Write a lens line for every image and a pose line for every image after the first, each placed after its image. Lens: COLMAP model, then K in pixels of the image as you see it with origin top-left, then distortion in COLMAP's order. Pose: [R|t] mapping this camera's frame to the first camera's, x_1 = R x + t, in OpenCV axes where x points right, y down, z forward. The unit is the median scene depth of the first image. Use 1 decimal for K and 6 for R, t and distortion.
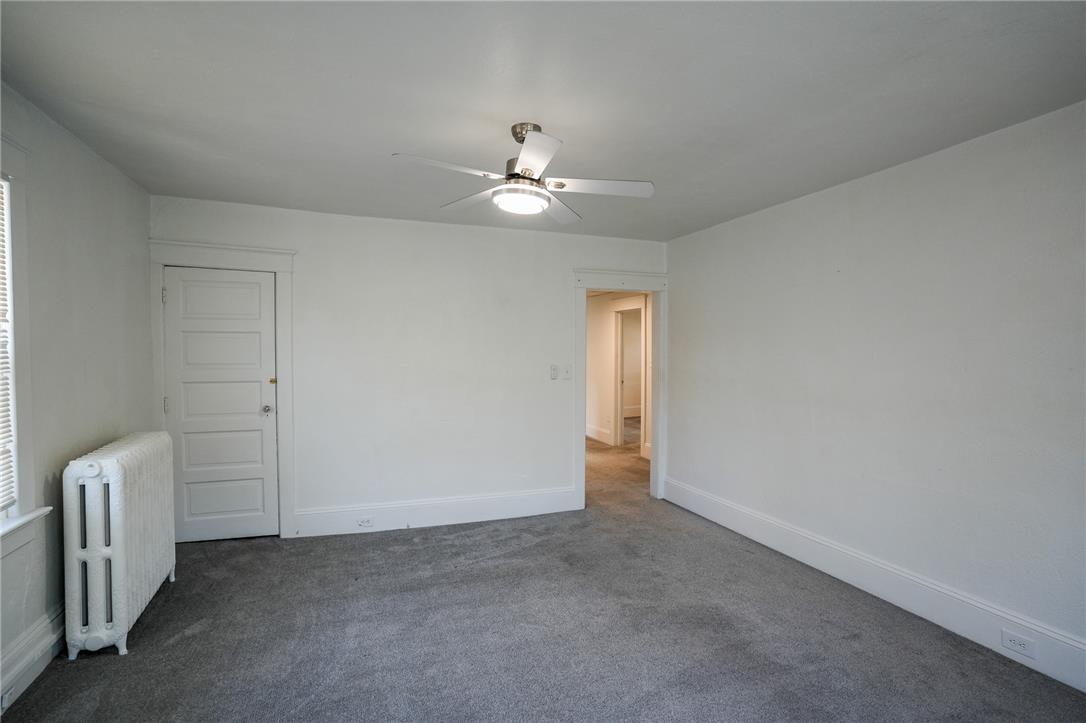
lens RADIAL K [[530.5, 0, 542.9], [0, 530.5, 363.2], [0, 0, 1]] dist [-0.084798, 0.042185]
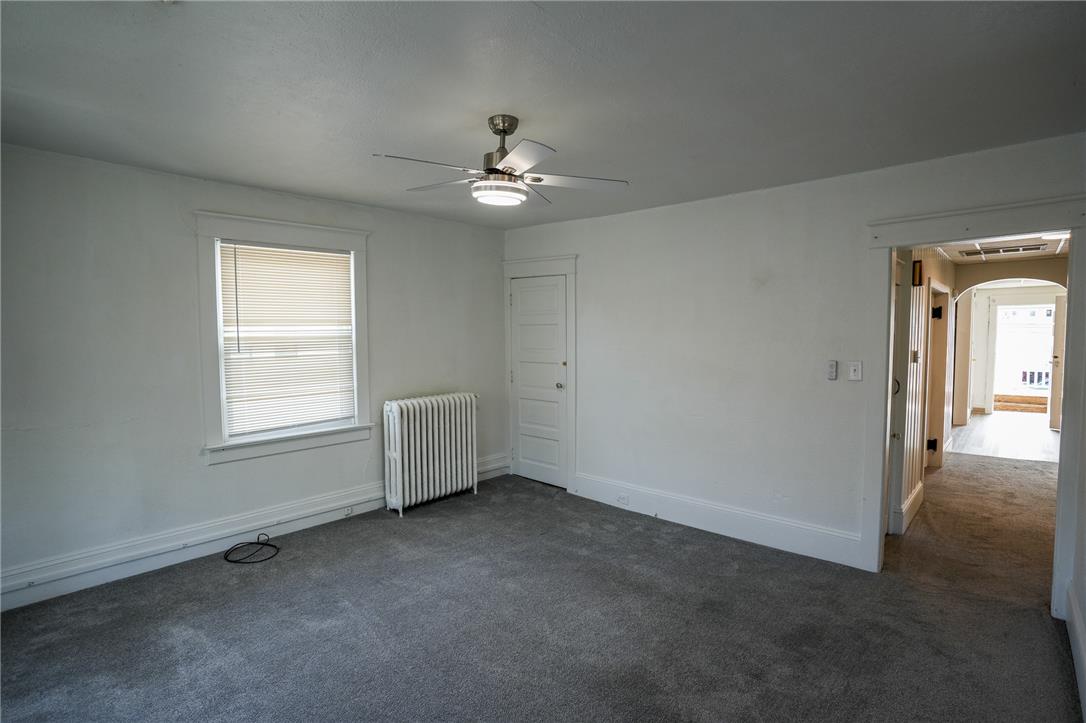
lens RADIAL K [[530.5, 0, 542.9], [0, 530.5, 363.2], [0, 0, 1]] dist [-0.084798, 0.042185]
pose [[0.448413, 0.050069, -0.892423, 0.634053], [-0.021674, 0.998745, 0.045144, -0.024199], [0.893564, -0.000900, 0.448935, 0.426963]]
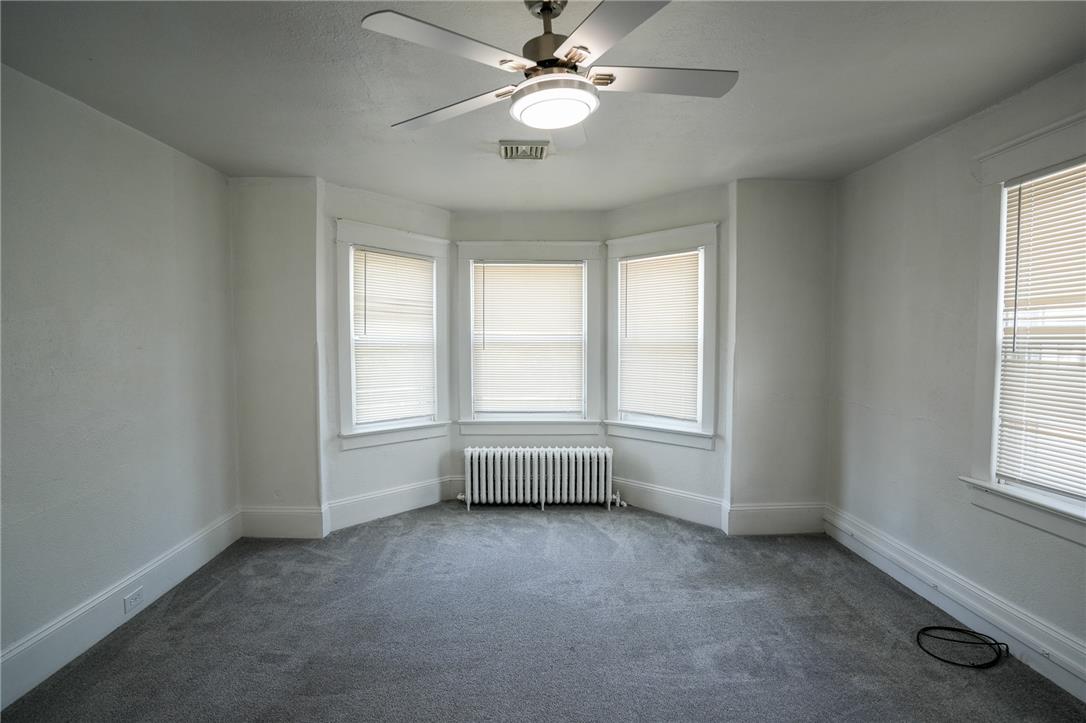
lens RADIAL K [[540.6, 0, 549.5], [0, 540.6, 363.1], [0, 0, 1]] dist [-0.083287, 0.038232]
pose [[-0.946644, -0.016979, 0.321832, -0.174971], [0.009303, 0.996755, 0.079950, -0.029714], [-0.322146, 0.078678, -0.943415, 1.137909]]
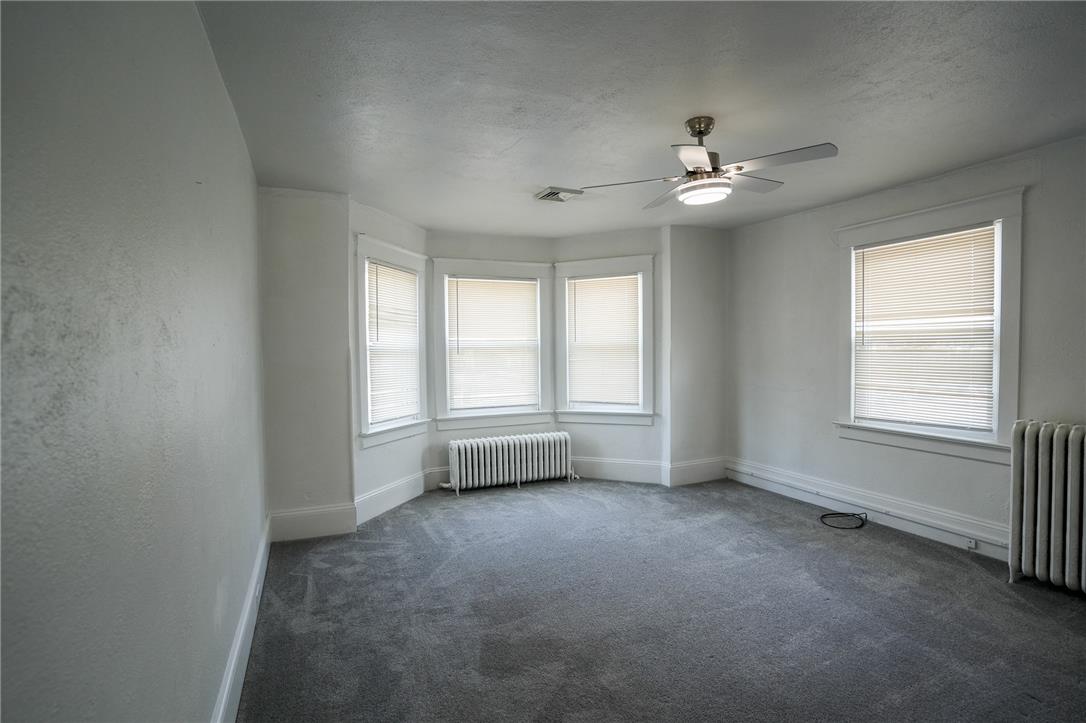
lens RADIAL K [[530.5, 0, 542.9], [0, 530.5, 363.2], [0, 0, 1]] dist [-0.084798, 0.042185]
pose [[-0.997964, 0.013591, -0.062309, 0.245651], [0.009432, 0.997738, 0.066564, -0.028532], [0.063072, 0.065840, -0.995835, 1.413728]]
